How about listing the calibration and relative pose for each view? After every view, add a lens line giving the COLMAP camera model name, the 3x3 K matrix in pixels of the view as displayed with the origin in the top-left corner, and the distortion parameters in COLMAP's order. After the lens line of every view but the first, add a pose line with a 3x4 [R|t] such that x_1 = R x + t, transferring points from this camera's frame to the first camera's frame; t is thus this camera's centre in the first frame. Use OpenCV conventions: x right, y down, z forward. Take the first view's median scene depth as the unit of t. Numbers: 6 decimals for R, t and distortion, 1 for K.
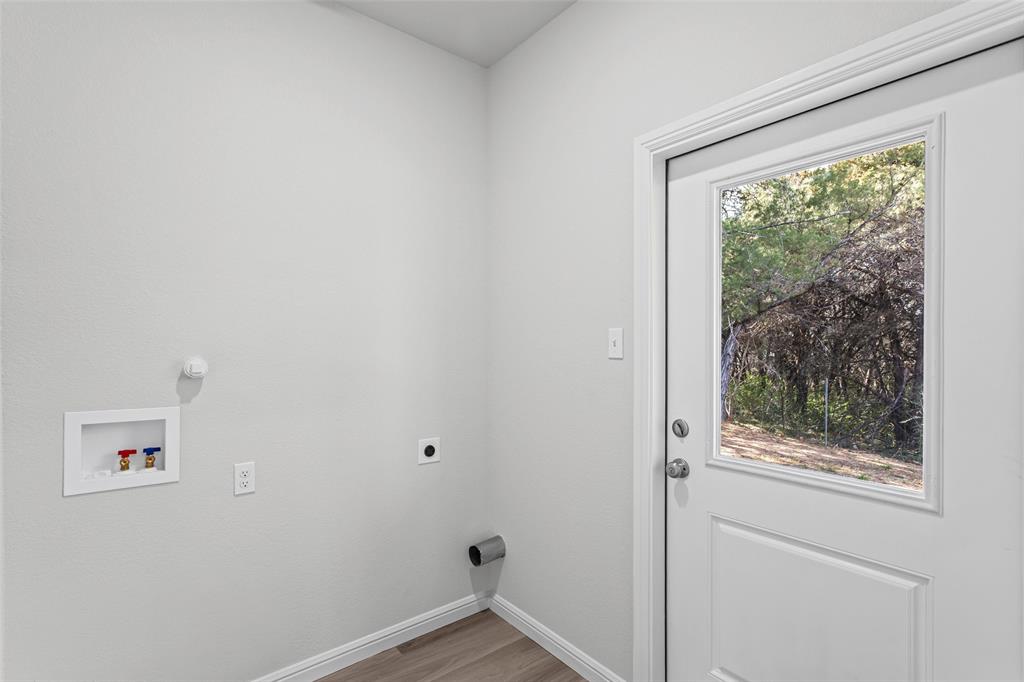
lens RADIAL K [[494.0, 0, 512.2], [0, 494.0, 342.5], [0, 0, 1]] dist [-0.020434, 0.002483]
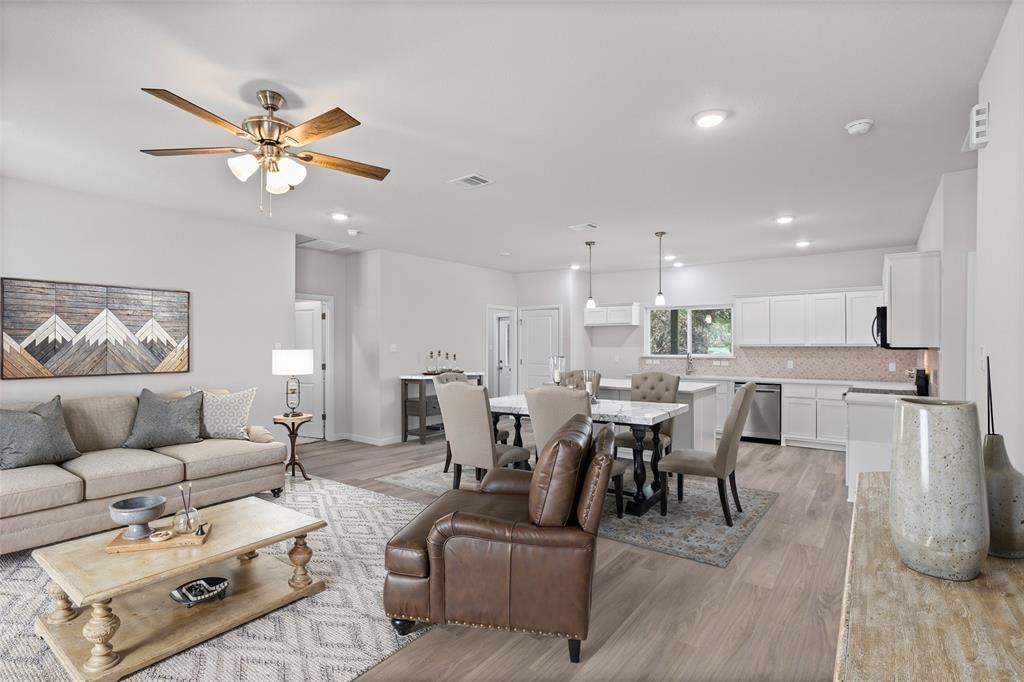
lens RADIAL K [[494.0, 0, 512.9], [0, 494.0, 345.0], [0, 0, 1]] dist [-0.020434, 0.002483]
pose [[0.961919, -0.003376, 0.273315, -1.218200], [0.004467, 0.999984, -0.003368, -0.012363], [-0.273299, 0.004461, 0.961919, -5.035856]]
